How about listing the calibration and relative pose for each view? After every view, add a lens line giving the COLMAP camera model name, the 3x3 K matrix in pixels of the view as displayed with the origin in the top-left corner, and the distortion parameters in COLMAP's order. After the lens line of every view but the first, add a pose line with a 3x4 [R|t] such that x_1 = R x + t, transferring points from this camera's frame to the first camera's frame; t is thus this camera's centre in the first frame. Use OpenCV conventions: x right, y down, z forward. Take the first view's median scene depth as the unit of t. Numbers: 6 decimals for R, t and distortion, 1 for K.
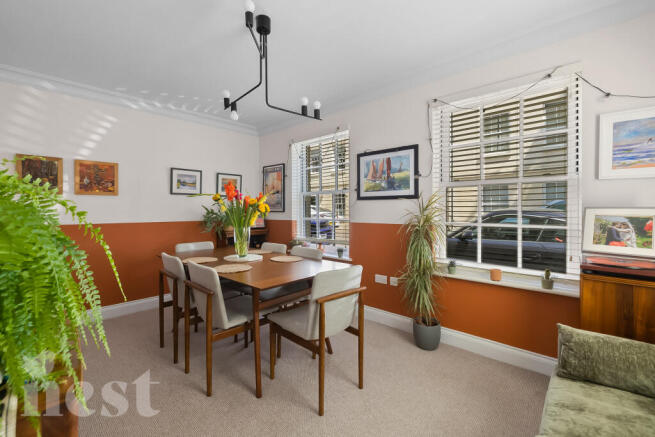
lens RADIAL K [[281.7, 0, 323.7], [0, 281.7, 212.4], [0, 0, 1]] dist [0.000062, 0.000013]
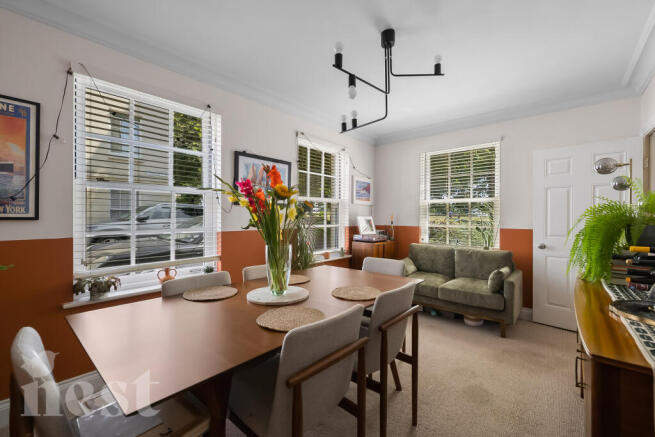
lens RADIAL K [[281.7, 0, 323.7], [0, 281.7, 219.4], [0, 0, 1]] dist [0.000062, 0.000013]
pose [[-0.043204, -0.003335, 0.999061, -0.751839], [0.007243, 0.999967, 0.003652, -0.000067], [-0.999040, 0.007394, -0.043178, 0.779392]]
